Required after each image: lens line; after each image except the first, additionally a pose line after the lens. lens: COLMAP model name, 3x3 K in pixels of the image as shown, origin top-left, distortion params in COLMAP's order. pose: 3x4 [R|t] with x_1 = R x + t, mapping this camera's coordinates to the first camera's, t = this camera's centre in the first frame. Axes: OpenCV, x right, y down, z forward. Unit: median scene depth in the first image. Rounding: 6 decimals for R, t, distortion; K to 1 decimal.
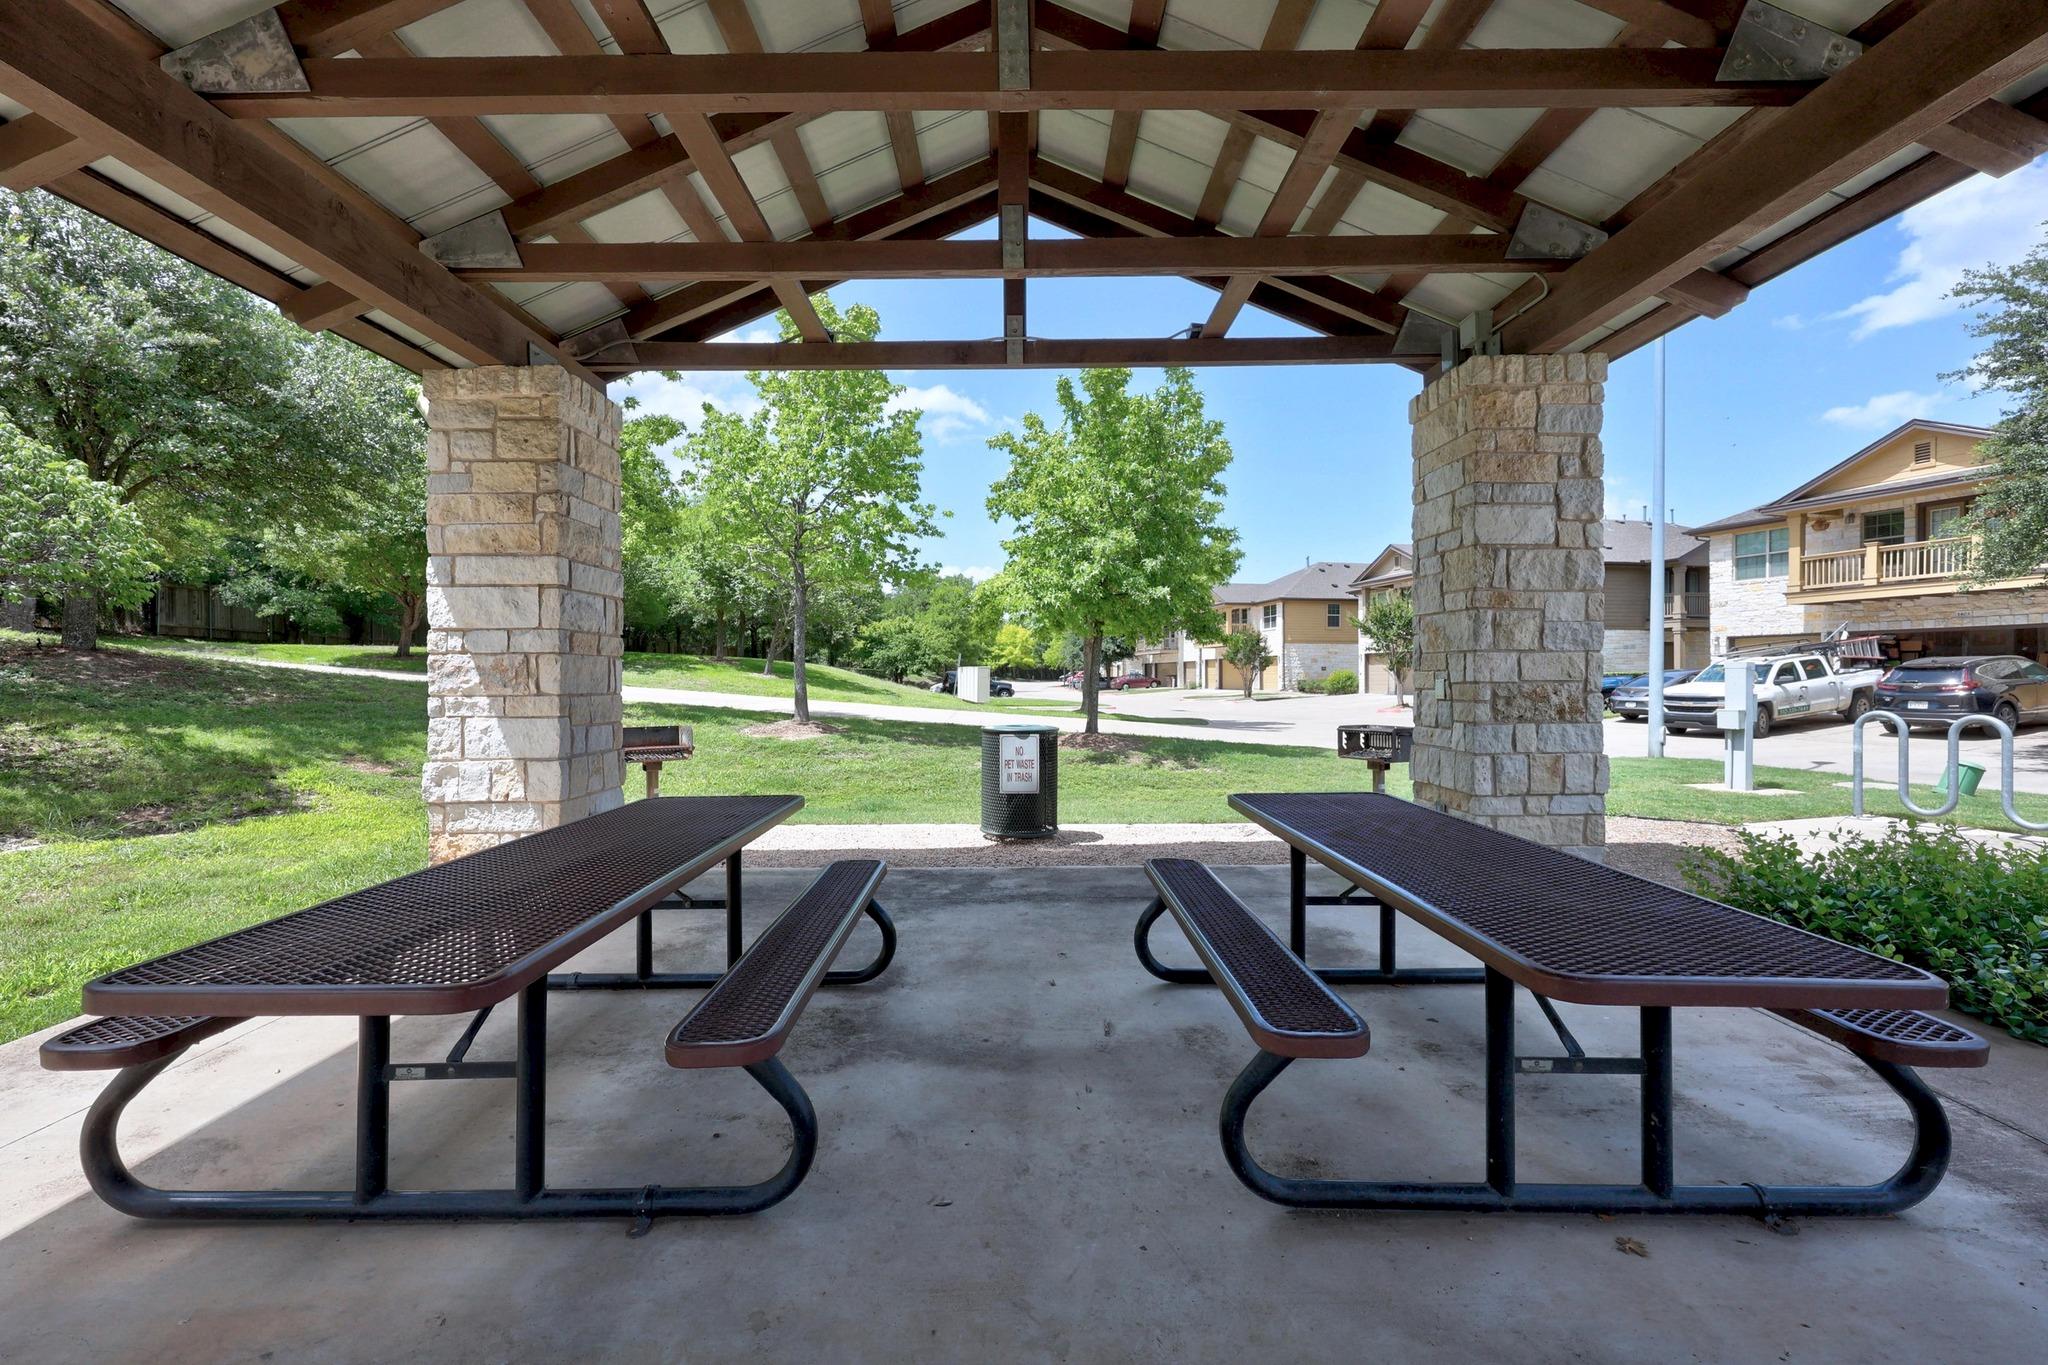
lens RADIAL K [[821.5, 0, 1021.5], [0, 821.5, 679.4], [0, 0, 1]] dist [0.017294, -0.000282]
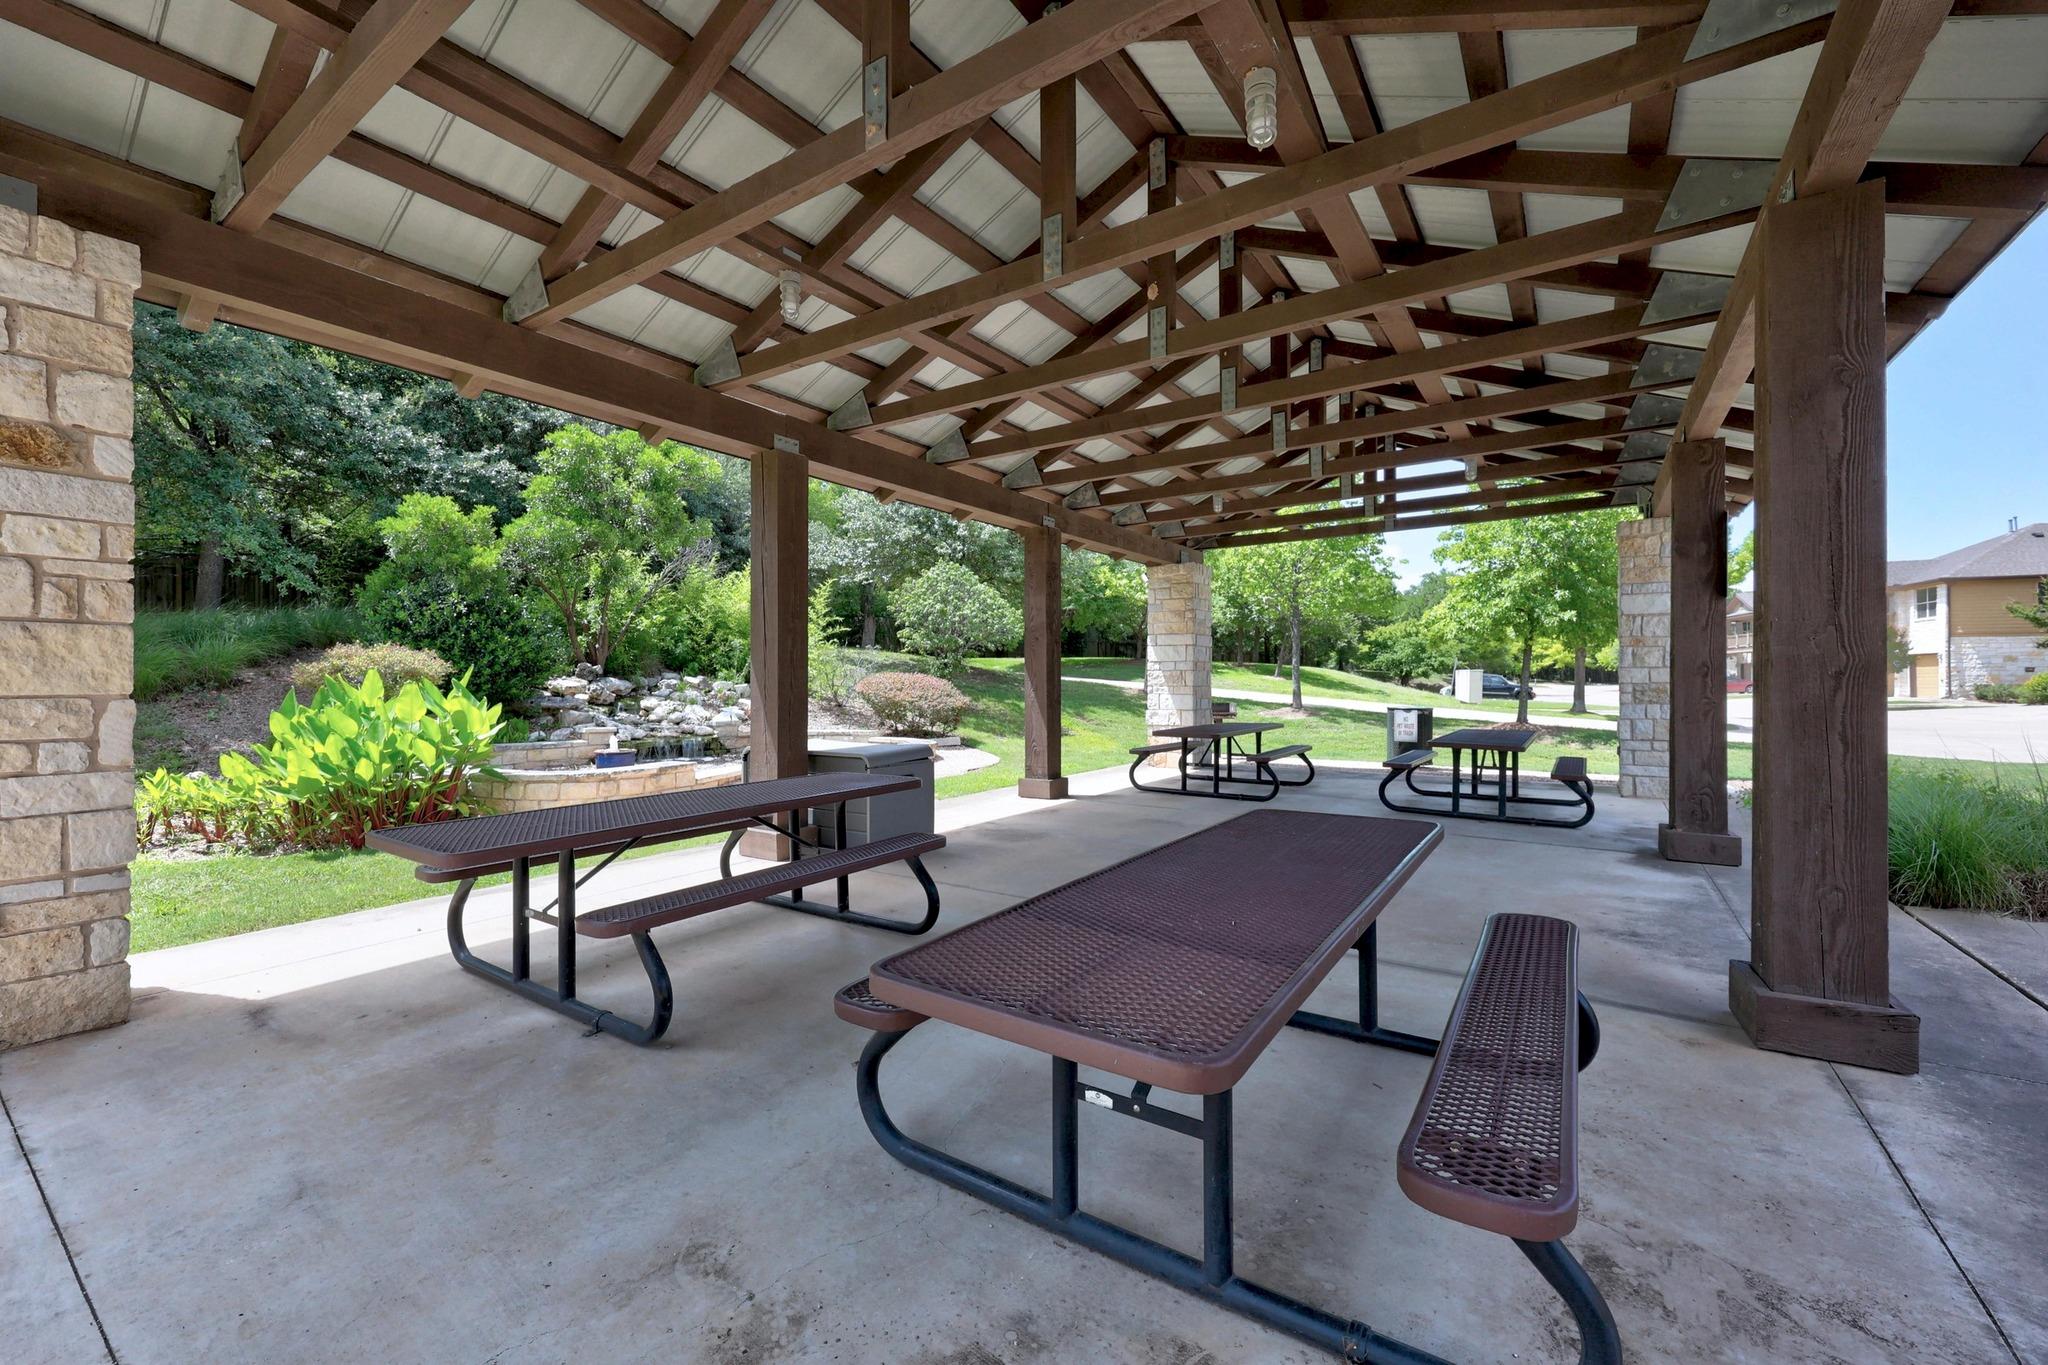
lens RADIAL K [[821.5, 0, 1035.6], [0, 821.5, 685.5], [0, 0, 1]] dist [0.017294, -0.000282]
pose [[0.831864, 0.007030, -0.554935, 0.157517], [-0.004202, 0.999971, 0.006369, 0.000776], [0.554964, -0.002966, 0.831869, -0.478015]]
